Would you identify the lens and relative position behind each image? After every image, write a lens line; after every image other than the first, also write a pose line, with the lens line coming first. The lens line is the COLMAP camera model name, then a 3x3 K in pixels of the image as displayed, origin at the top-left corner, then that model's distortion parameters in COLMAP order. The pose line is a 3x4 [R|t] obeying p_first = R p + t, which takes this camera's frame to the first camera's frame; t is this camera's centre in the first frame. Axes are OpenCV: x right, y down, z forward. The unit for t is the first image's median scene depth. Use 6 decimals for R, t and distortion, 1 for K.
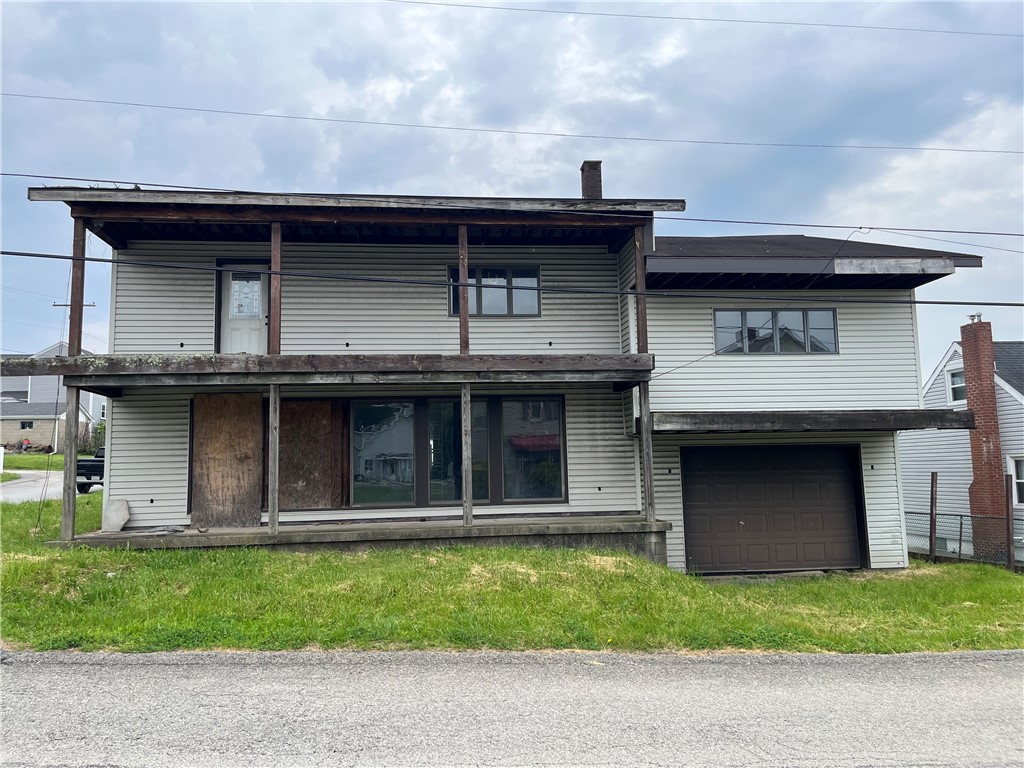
lens RADIAL K [[772.0, 0, 507.9], [0, 772.0, 390.6], [0, 0, 1]] dist [0.070717, -0.089839]
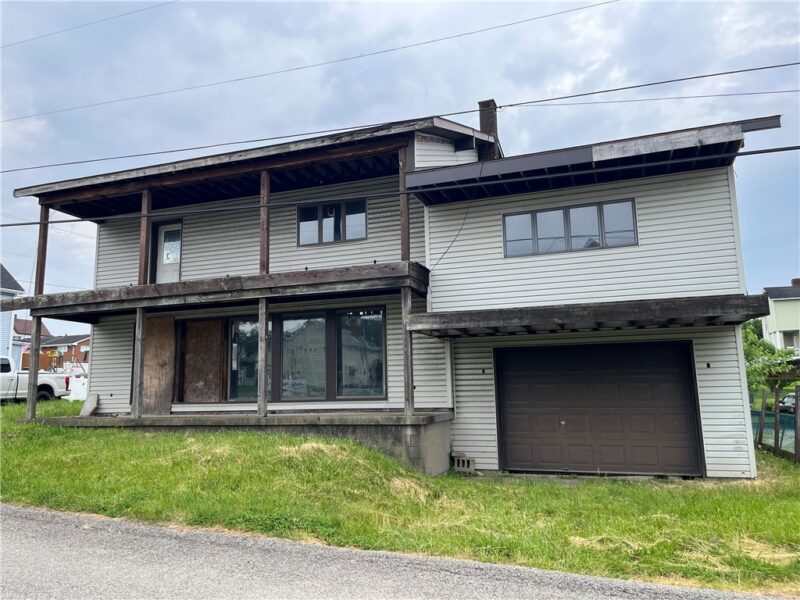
lens RADIAL K [[603.2, 0, 396.8], [0, 603.2, 305.1], [0, 0, 1]] dist [0.070717, -0.089839]
pose [[0.896933, -0.058329, -0.438303, 0.510943], [0.043839, 0.998108, -0.043115, 0.047742], [0.439988, 0.019457, 0.897793, 0.219374]]
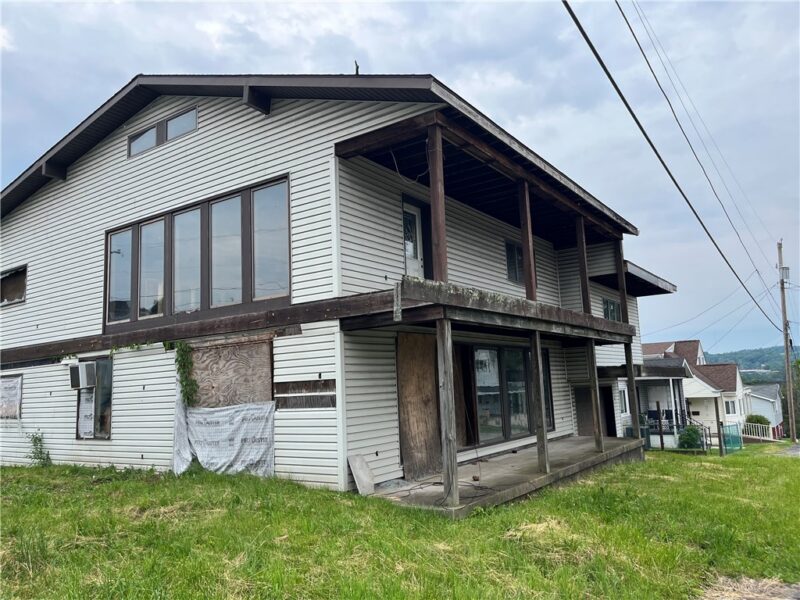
lens RADIAL K [[604.6, 0, 400.0], [0, 604.6, 300.0], [0, 0, 1]] dist [0.064889, -0.085619]
pose [[0.657968, 0.101602, 0.746161, -0.951476], [-0.051947, 0.994620, -0.089627, 0.031111], [-0.751252, 0.020211, 0.659705, 0.528762]]
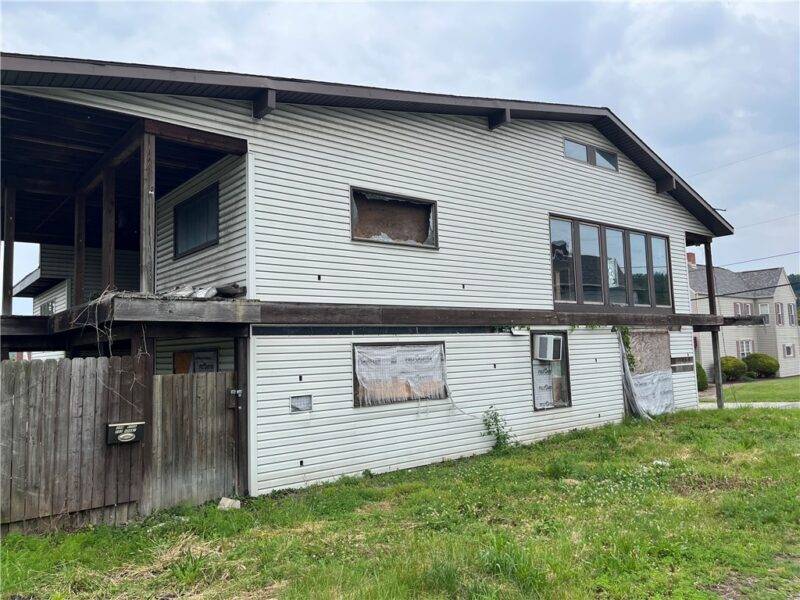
lens RADIAL K [[603.2, 0, 396.8], [0, 603.2, 305.1], [0, 0, 1]] dist [0.070717, -0.089839]
pose [[-0.542662, 0.111916, 0.832462, -1.223630], [-0.038956, 0.986664, -0.158042, 0.175513], [-0.839048, -0.118193, -0.531065, 2.165438]]
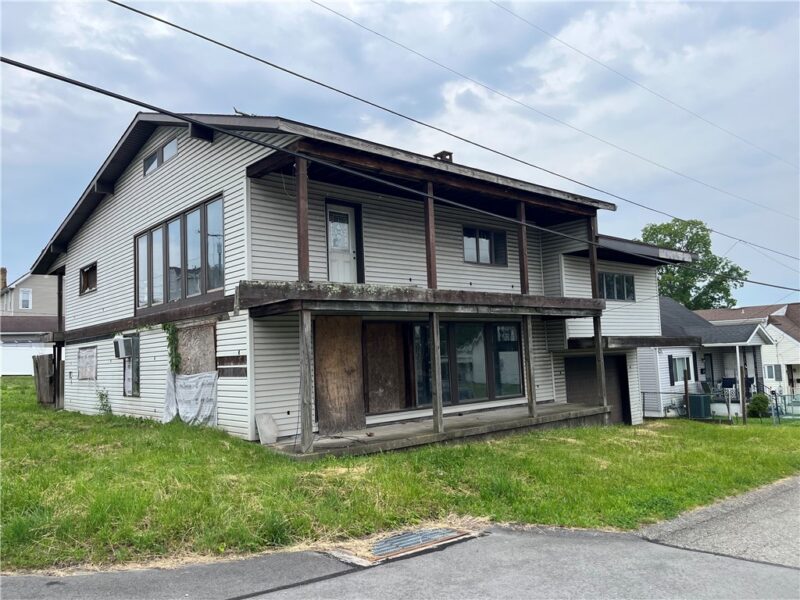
lens RADIAL K [[603.2, 0, 396.8], [0, 603.2, 305.1], [0, 0, 1]] dist [0.070717, -0.089839]
pose [[0.820219, 0.036948, 0.570855, -0.816675], [-0.039404, 0.999191, -0.008055, -0.008743], [-0.570690, -0.015887, 0.821012, 0.214181]]
